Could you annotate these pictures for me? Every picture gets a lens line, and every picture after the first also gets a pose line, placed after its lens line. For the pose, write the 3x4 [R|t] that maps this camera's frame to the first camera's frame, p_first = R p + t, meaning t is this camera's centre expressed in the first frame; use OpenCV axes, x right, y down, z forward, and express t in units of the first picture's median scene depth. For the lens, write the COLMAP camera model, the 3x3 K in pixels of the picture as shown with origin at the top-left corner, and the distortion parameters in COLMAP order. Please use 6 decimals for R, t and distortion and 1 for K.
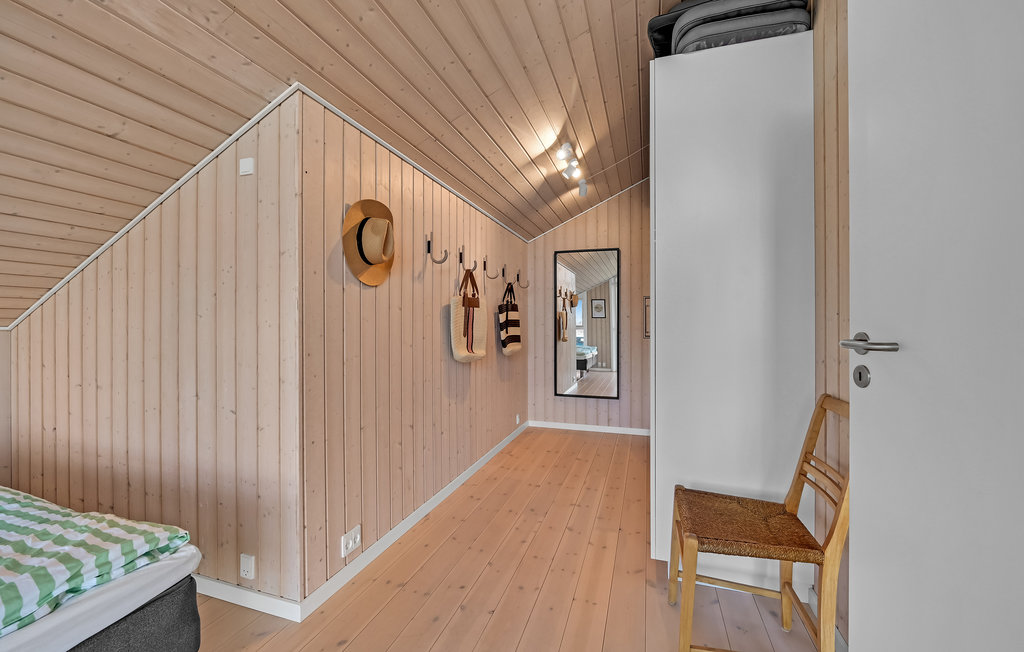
lens RADIAL K [[420.8, 0, 512.0], [0, 420.8, 323.7], [0, 0, 1]] dist [-0.000630, -0.000104]
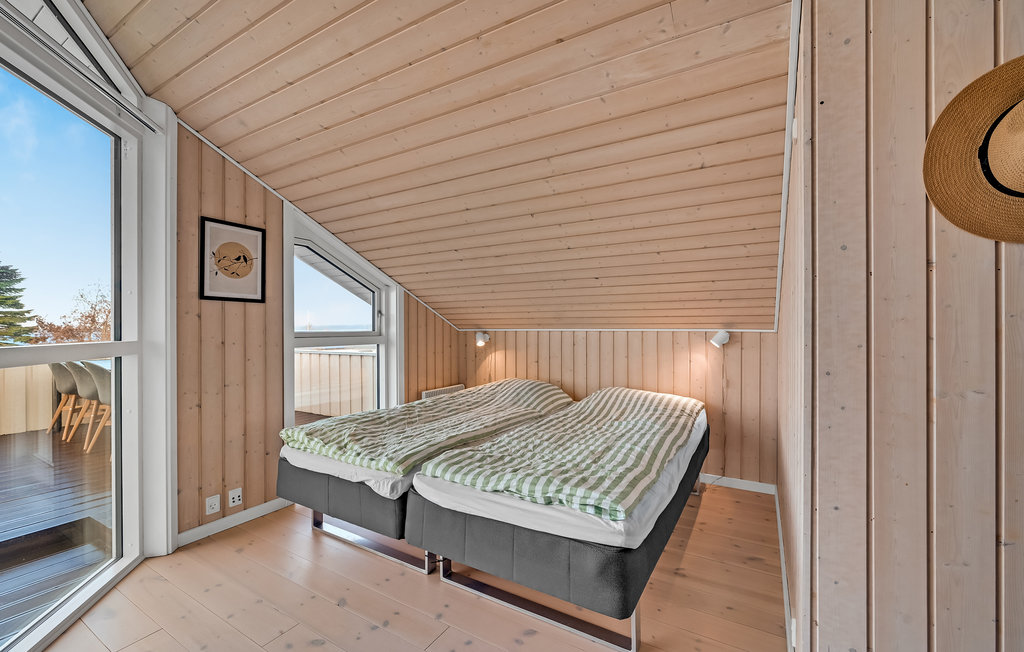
lens RADIAL K [[420.8, 0, 514.0], [0, 420.8, 328.8], [0, 0, 1]] dist [-0.000630, -0.000104]
pose [[-0.209094, 0.003177, -0.977890, 0.319803], [0.000087, 0.999995, 0.003230, 0.001533], [0.977896, 0.000591, -0.209093, 0.756466]]
